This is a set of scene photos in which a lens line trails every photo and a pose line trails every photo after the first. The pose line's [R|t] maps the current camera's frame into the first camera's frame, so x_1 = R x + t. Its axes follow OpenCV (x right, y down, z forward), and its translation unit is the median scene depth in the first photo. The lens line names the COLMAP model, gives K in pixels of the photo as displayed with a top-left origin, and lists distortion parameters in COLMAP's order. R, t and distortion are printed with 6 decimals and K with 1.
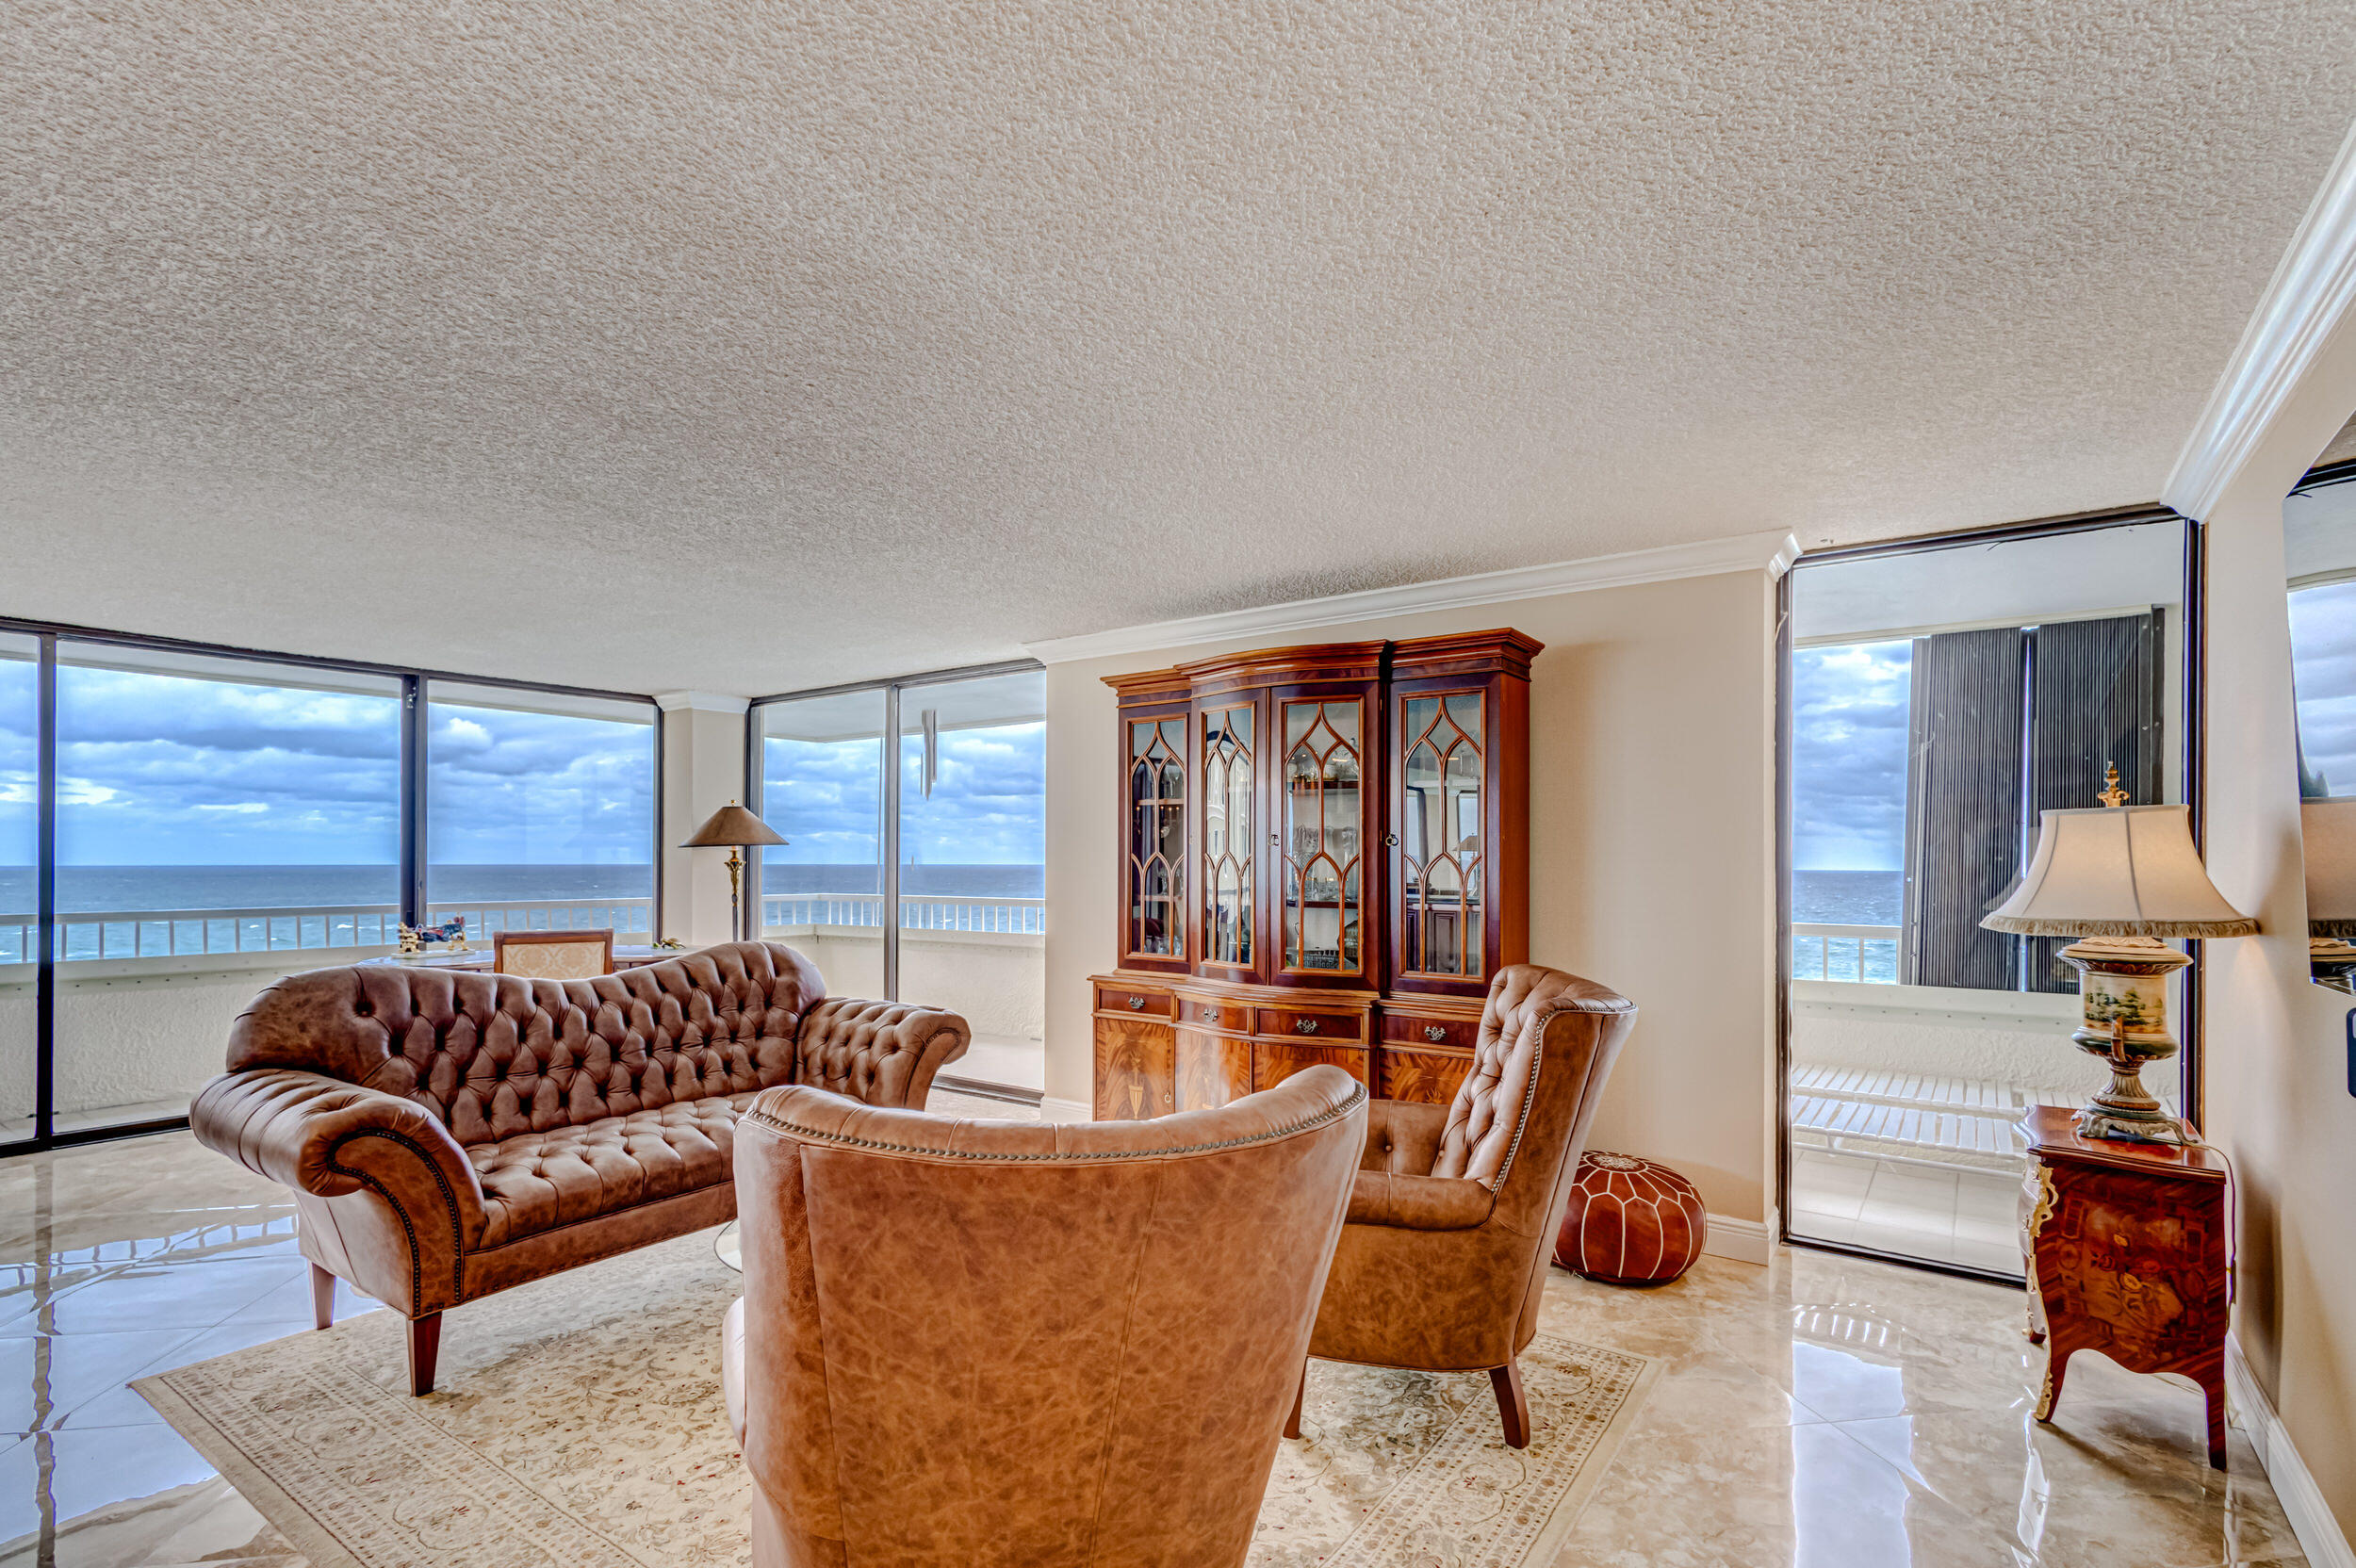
lens RADIAL K [[1100.1, 0, 1178.8], [0, 1100.1, 868.0], [0, 0, 1]] dist [0.010835, -0.002967]
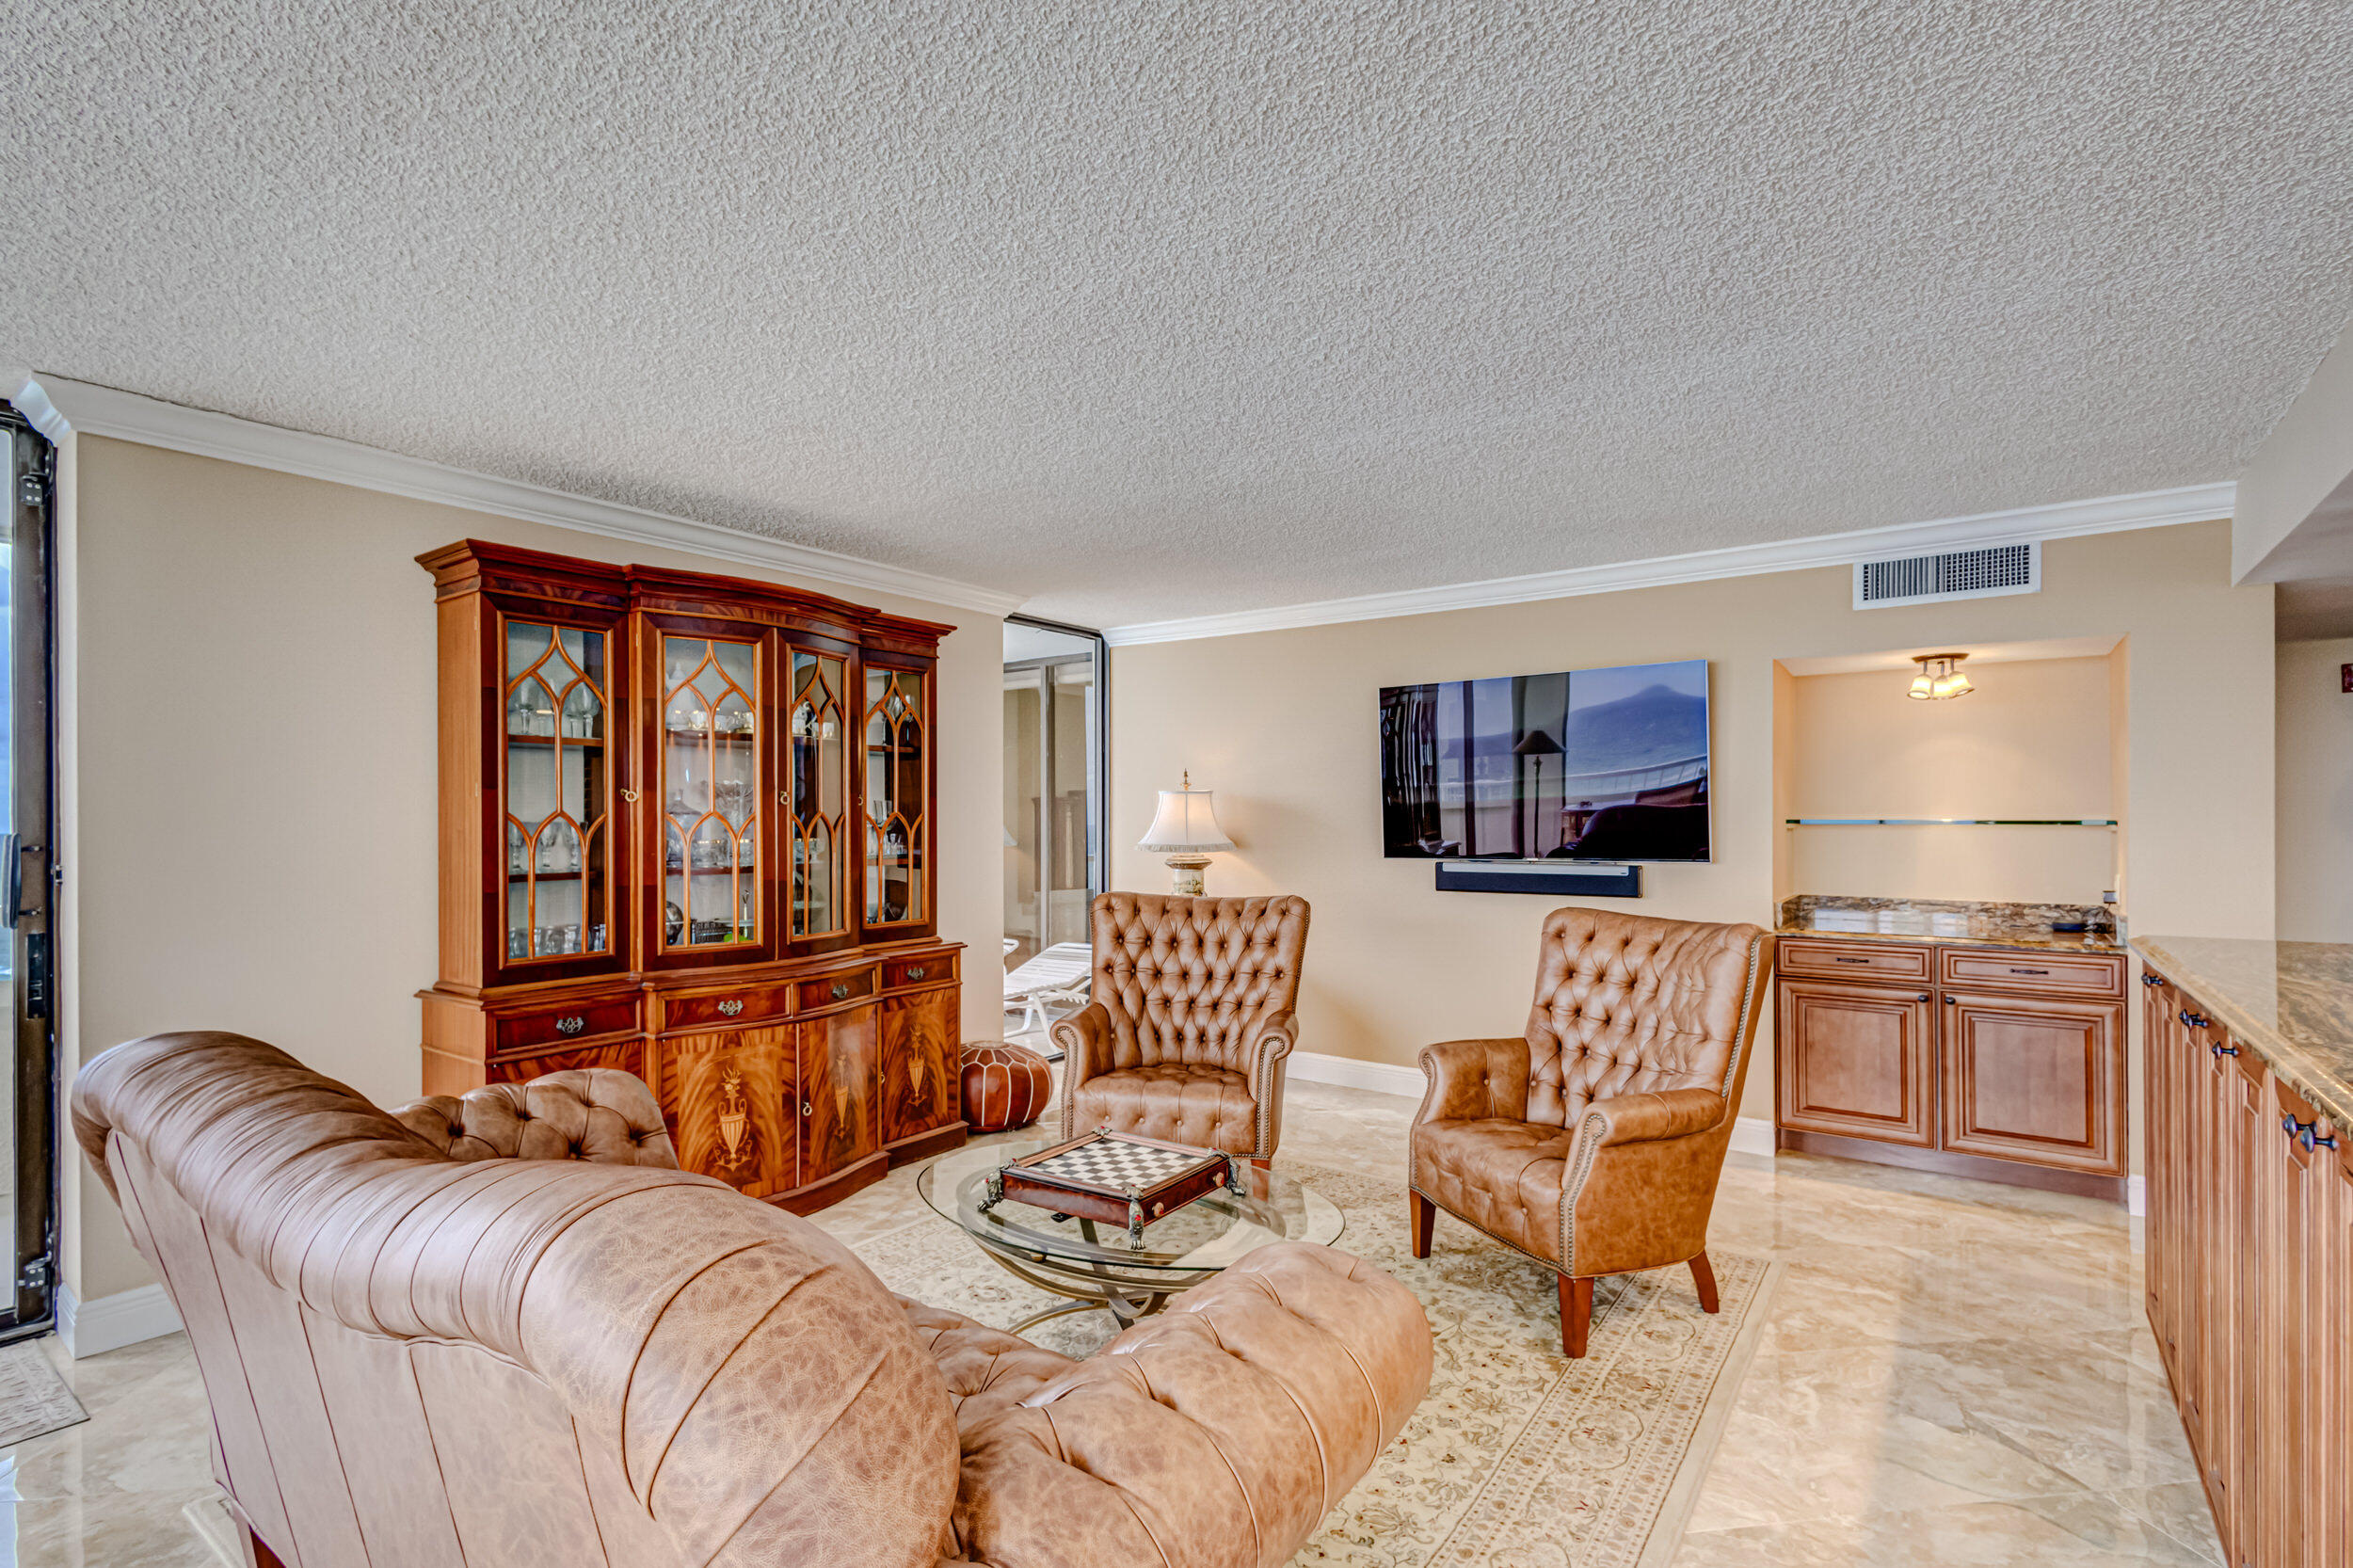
lens RADIAL K [[1098.7, 0, 1178.2], [0, 1098.7, 814.2], [0, 0, 1]] dist [0.010835, -0.002967]
pose [[0.019790, -0.003493, 0.999798, -0.666278], [0.016057, 0.999866, 0.003175, -0.008326], [-0.999675, 0.015991, 0.019843, 0.558556]]
